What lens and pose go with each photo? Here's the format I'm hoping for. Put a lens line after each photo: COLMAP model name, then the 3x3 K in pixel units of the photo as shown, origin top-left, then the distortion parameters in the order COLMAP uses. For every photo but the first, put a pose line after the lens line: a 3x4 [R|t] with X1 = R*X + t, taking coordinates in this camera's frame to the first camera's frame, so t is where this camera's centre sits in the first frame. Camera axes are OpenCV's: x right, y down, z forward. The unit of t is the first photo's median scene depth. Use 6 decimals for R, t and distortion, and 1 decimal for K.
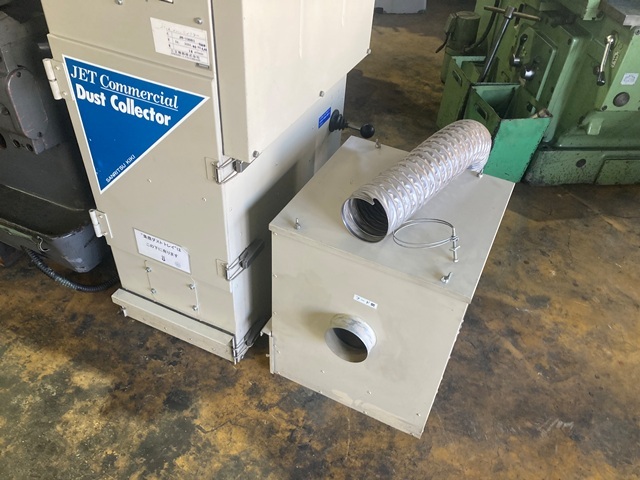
lens RADIAL K [[521.9, 0, 325.0], [0, 521.9, 242.5], [0, 0, 1]] dist [0.021688, -0.004139]
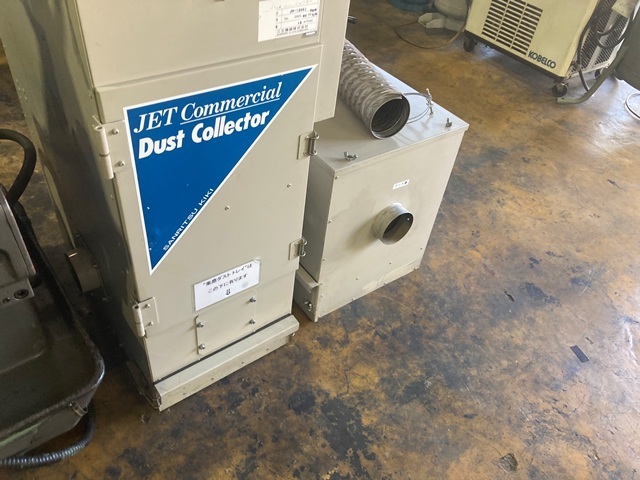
lens RADIAL K [[515.8, 0, 309.5], [0, 515.8, 238.0], [0, 0, 1]] dist [0.023435, -0.011526]
pose [[0.491455, -0.599893, 0.631349, -0.716256], [0.529301, 0.781426, 0.330474, -0.246816], [-0.691601, 0.171761, 0.701559, 0.283916]]
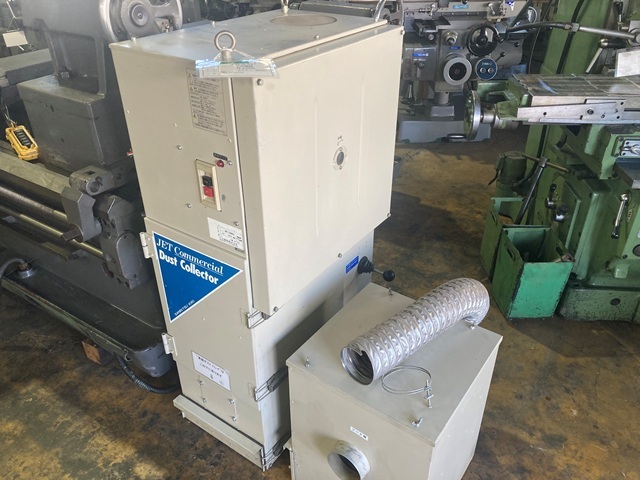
lens RADIAL K [[519.1, 0, 322.1], [0, 519.1, 234.6], [0, 0, 1]] dist [0.026490, -0.004641]
pose [[0.982058, 0.034799, -0.185342, 0.169370], [-0.067579, 0.982493, -0.173609, -0.103045], [0.176056, 0.183019, 0.967217, -0.224288]]
